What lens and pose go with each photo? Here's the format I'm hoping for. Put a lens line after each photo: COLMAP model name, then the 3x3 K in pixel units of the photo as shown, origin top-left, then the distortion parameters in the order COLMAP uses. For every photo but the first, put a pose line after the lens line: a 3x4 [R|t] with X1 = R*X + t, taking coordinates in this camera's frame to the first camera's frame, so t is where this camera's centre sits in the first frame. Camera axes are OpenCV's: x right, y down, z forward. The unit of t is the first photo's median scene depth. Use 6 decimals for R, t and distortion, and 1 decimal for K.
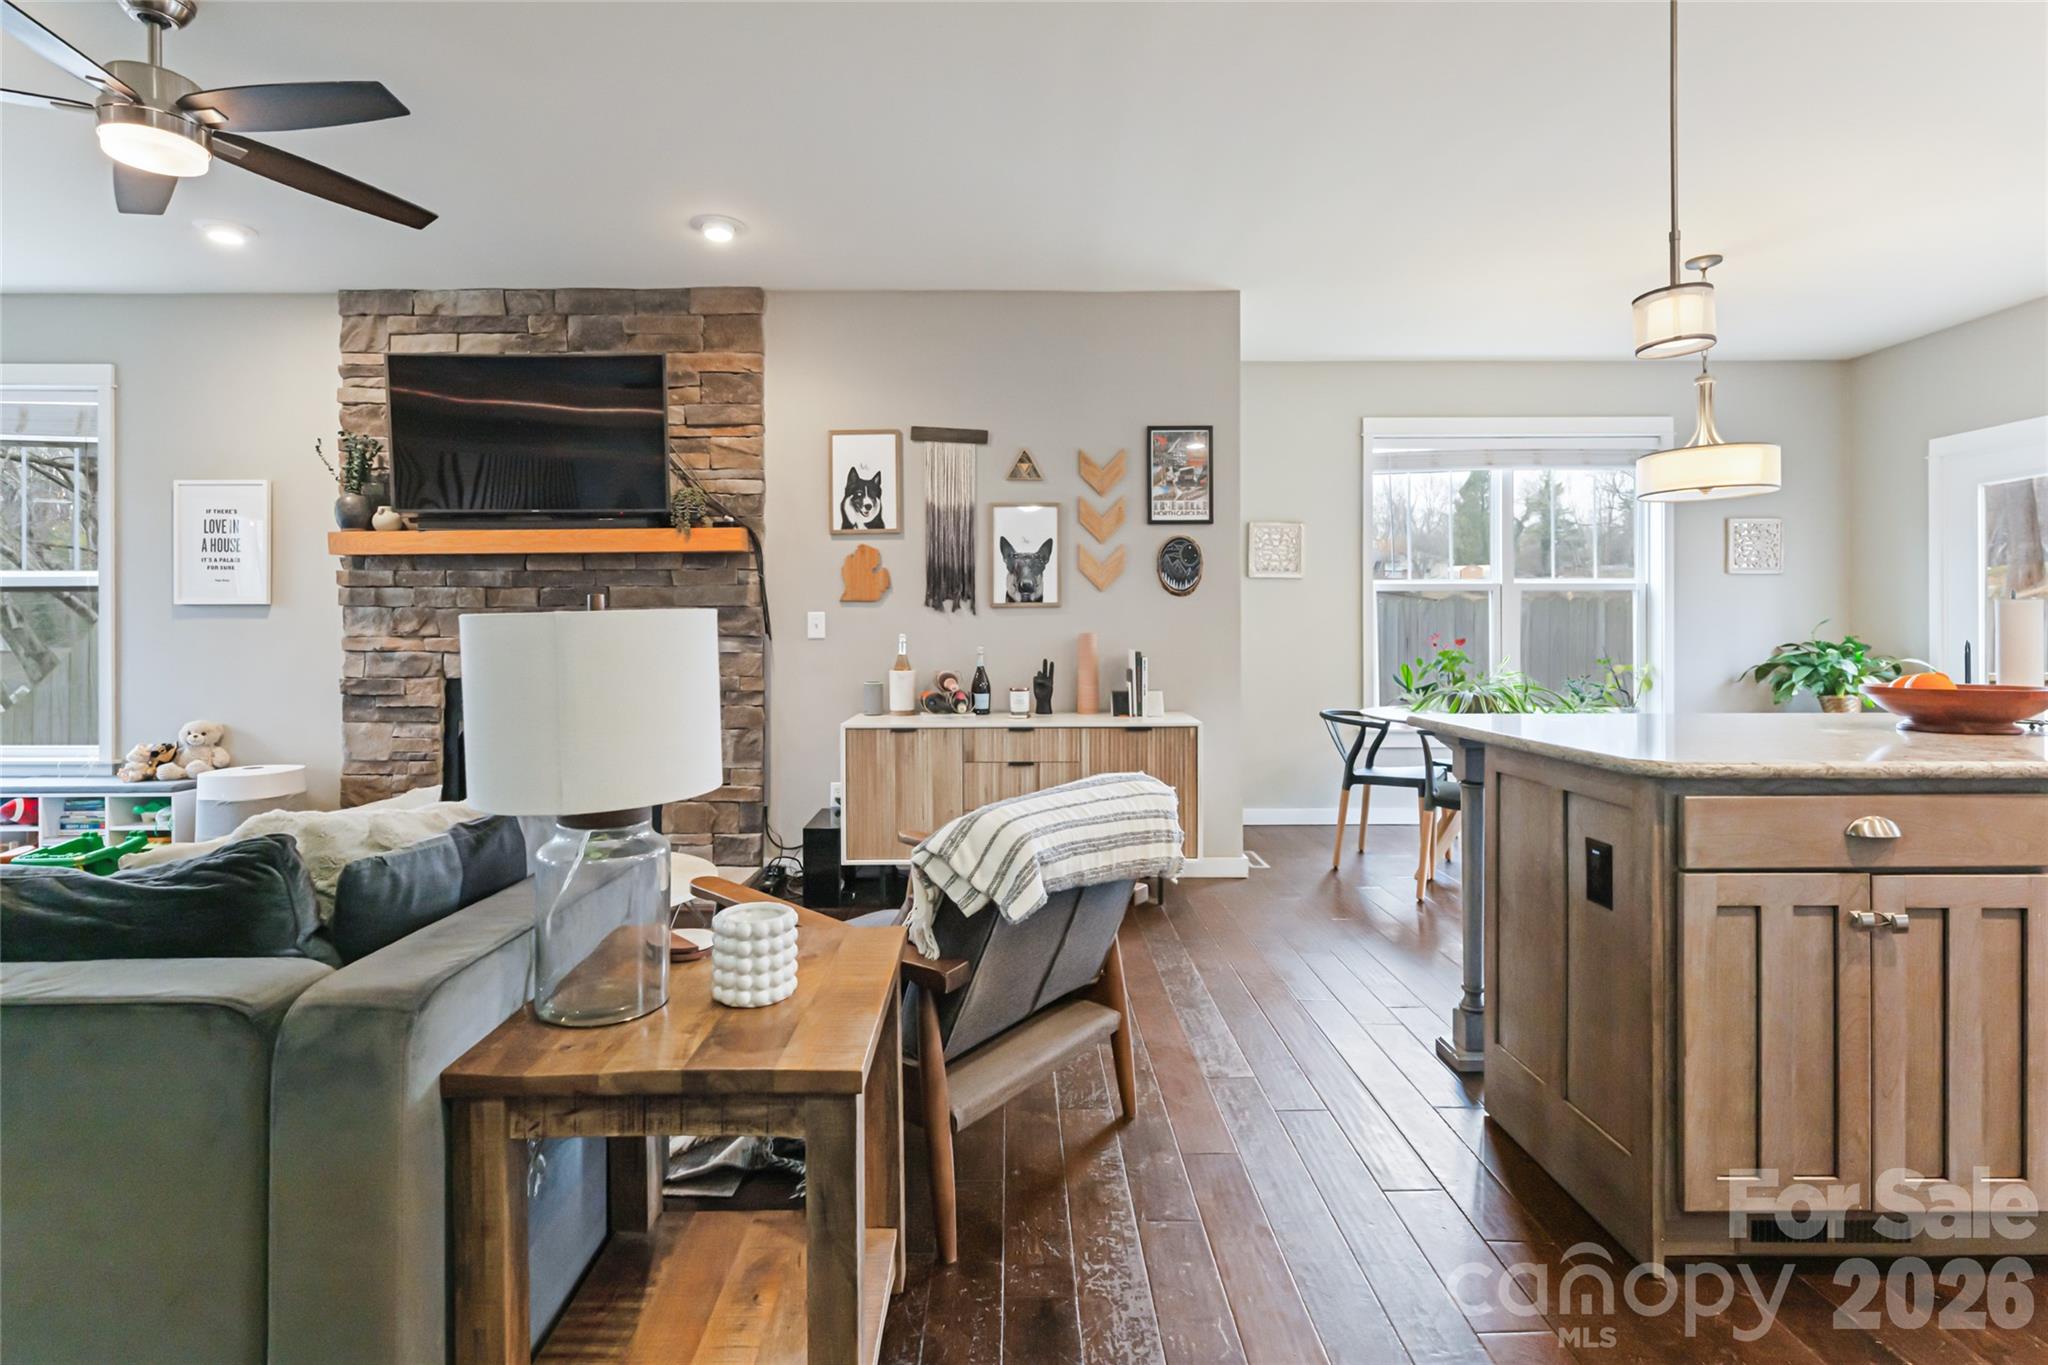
lens RADIAL K [[1003.3, 0, 1017.6], [0, 1003.3, 631.8], [0, 0, 1]] dist [0.003849, 0.000599]
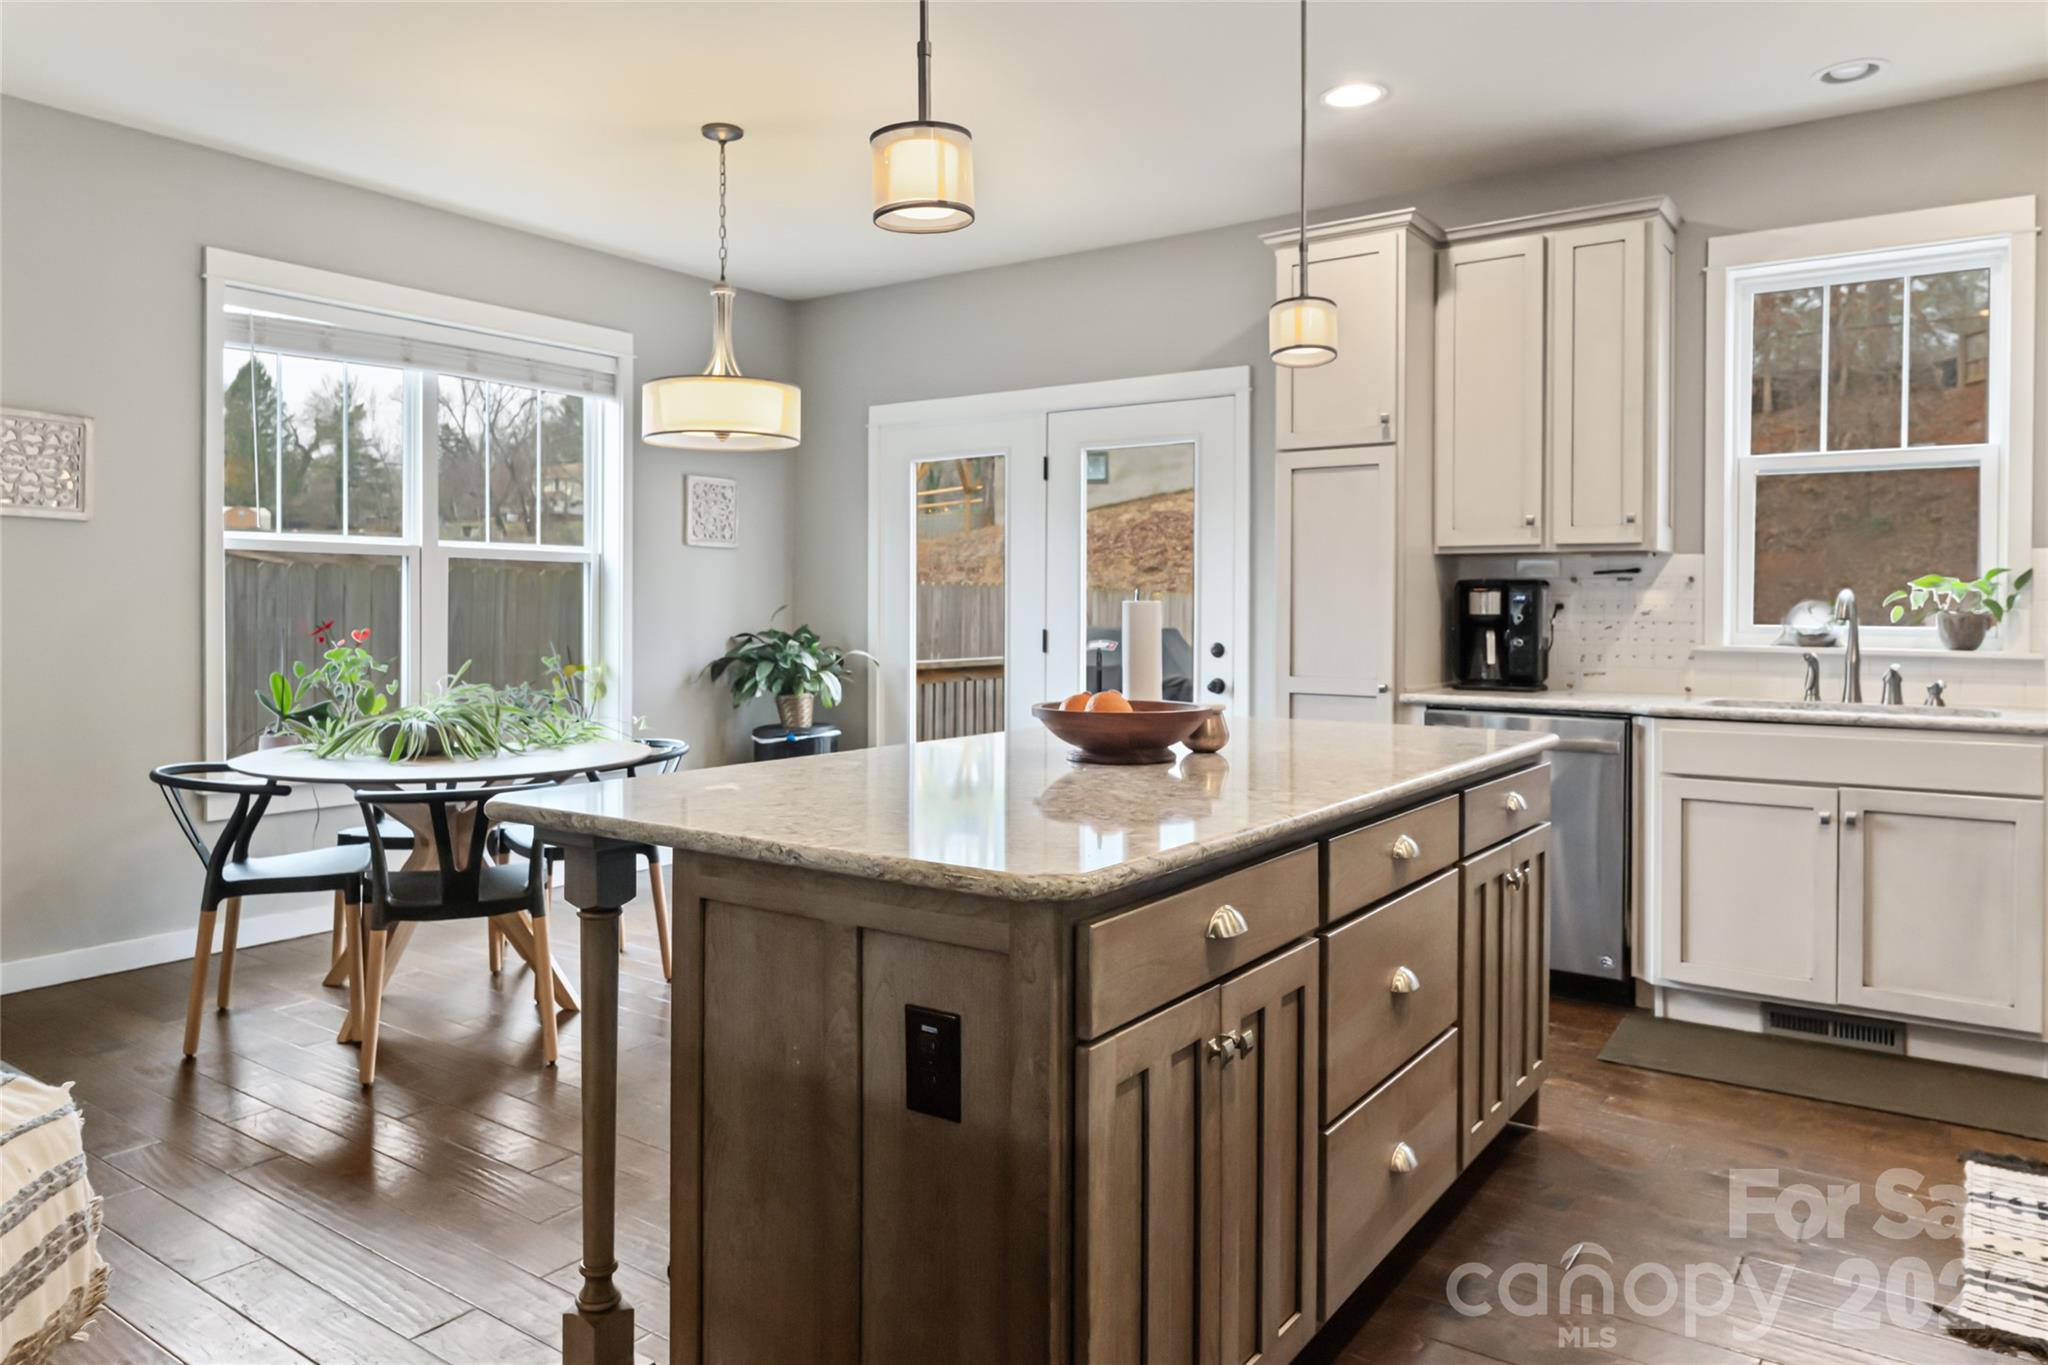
lens RADIAL K [[1379.2, 0, 972.5], [0, 1379.2, 623.2], [0, 0, 1]] dist [0.000269, 0.004009]
pose [[0.601341, -0.004059, 0.798983, -0.026035], [-0.008169, 0.999904, 0.011228, -0.013079], [-0.798951, -0.013279, 0.601249, 0.207790]]
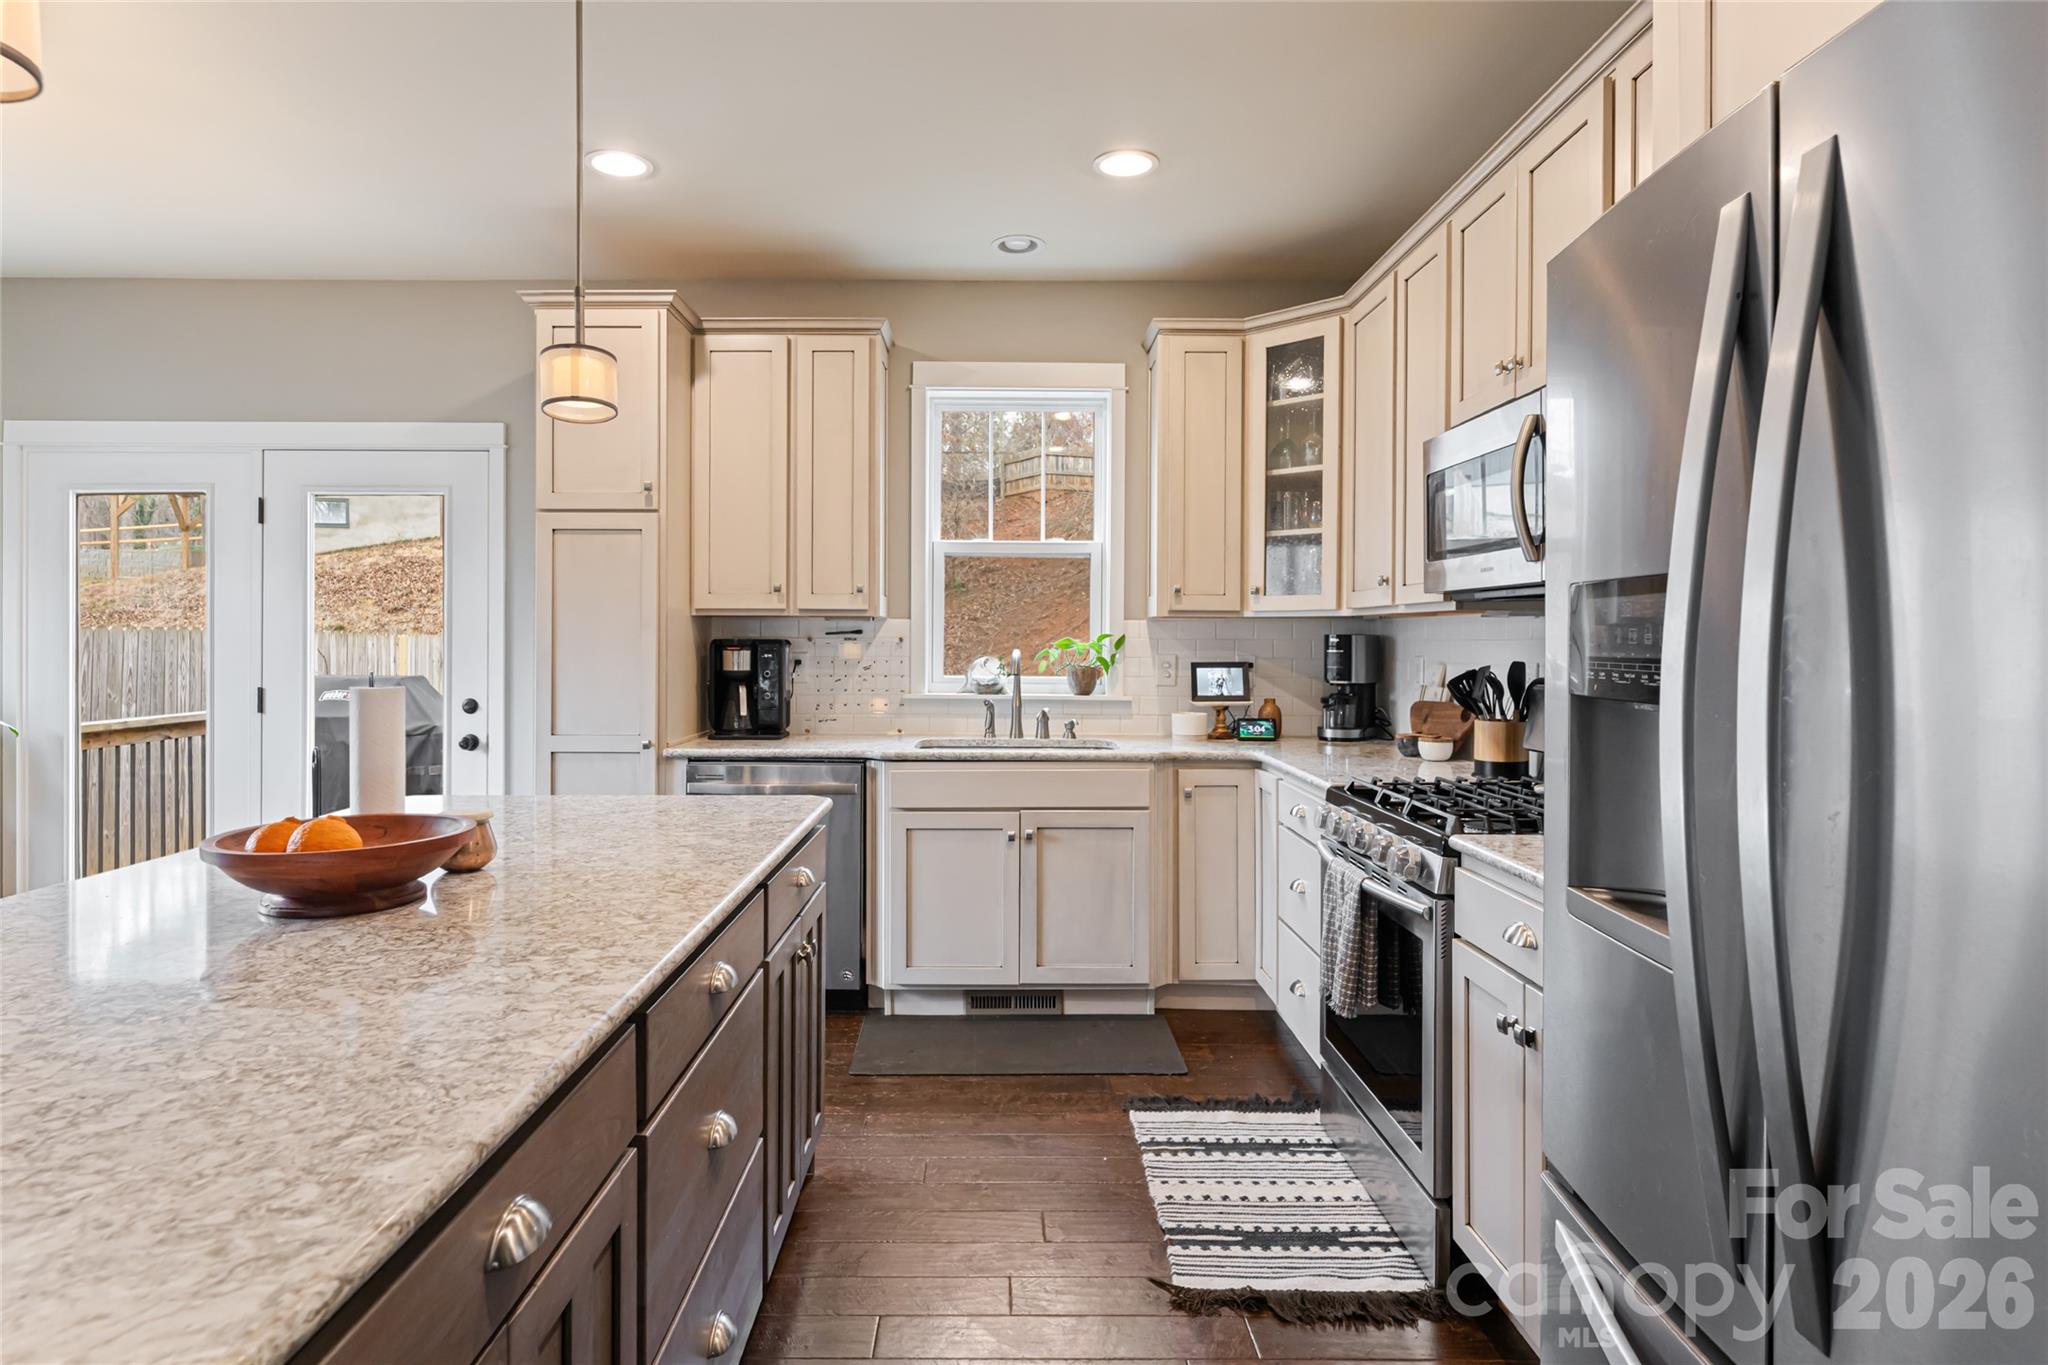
lens RADIAL K [[1085.2, 0, 1011.2], [0, 1085.2, 635.7], [0, 0, 1]] dist [-0.001727, -0.001964]
pose [[0.000522, 0.008397, 0.999965, 0.126286], [-0.003947, 0.999957, -0.008395, -0.032969], [-0.999992, -0.003943, 0.000556, 0.292433]]
